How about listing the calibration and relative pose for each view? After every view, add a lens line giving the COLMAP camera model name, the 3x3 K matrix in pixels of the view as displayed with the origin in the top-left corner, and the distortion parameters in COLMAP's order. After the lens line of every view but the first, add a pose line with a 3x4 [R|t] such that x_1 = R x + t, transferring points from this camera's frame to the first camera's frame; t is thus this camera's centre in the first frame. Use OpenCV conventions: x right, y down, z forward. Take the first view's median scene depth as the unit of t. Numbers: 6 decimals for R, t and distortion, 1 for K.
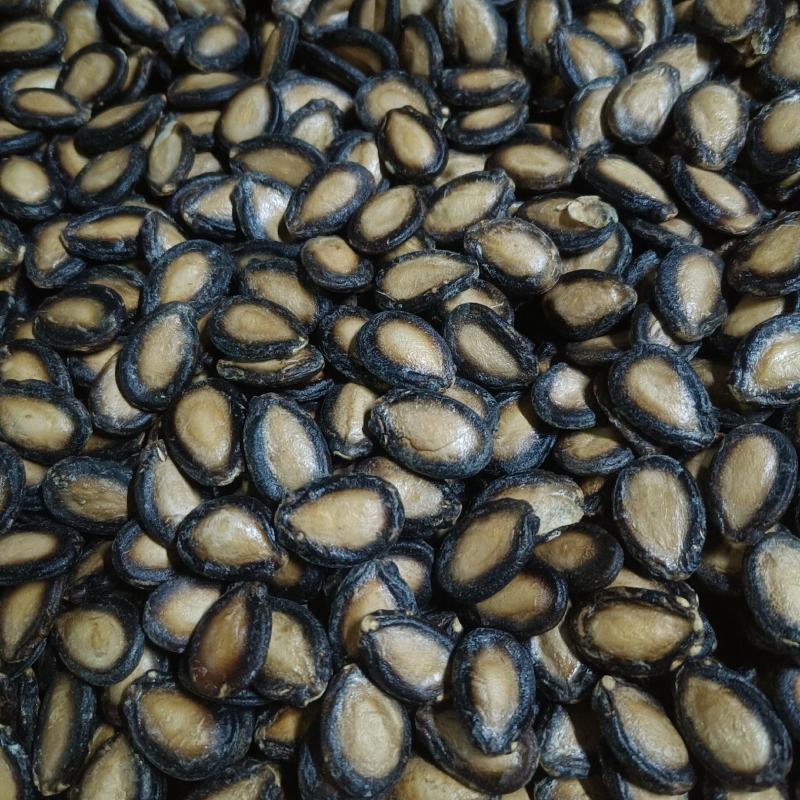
lens RADIAL K [[839.3, 0, 400.0], [0, 839.3, 400.0], [0, 0, 1]] dist [0.075889, -0.188848]
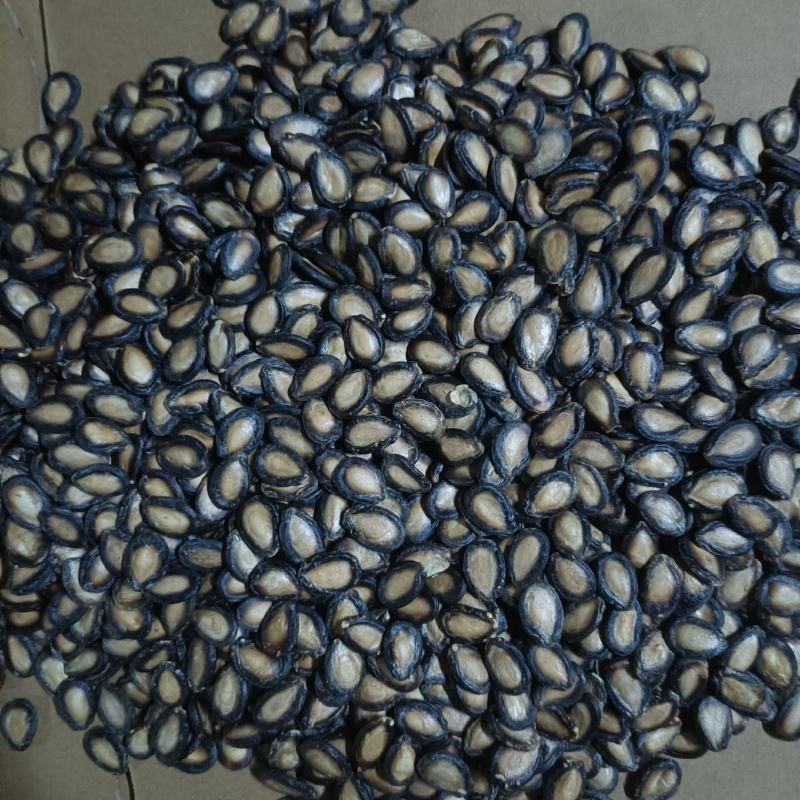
lens RADIAL K [[839.3, 0, 400.0], [0, 839.3, 400.0], [0, 0, 1]] dist [0.075889, -0.188848]
pose [[0.999665, -0.013553, 0.022042, 0.057767], [0.005764, 0.947086, 0.320927, -0.874756], [-0.025226, -0.320693, 0.946847, -0.772917]]
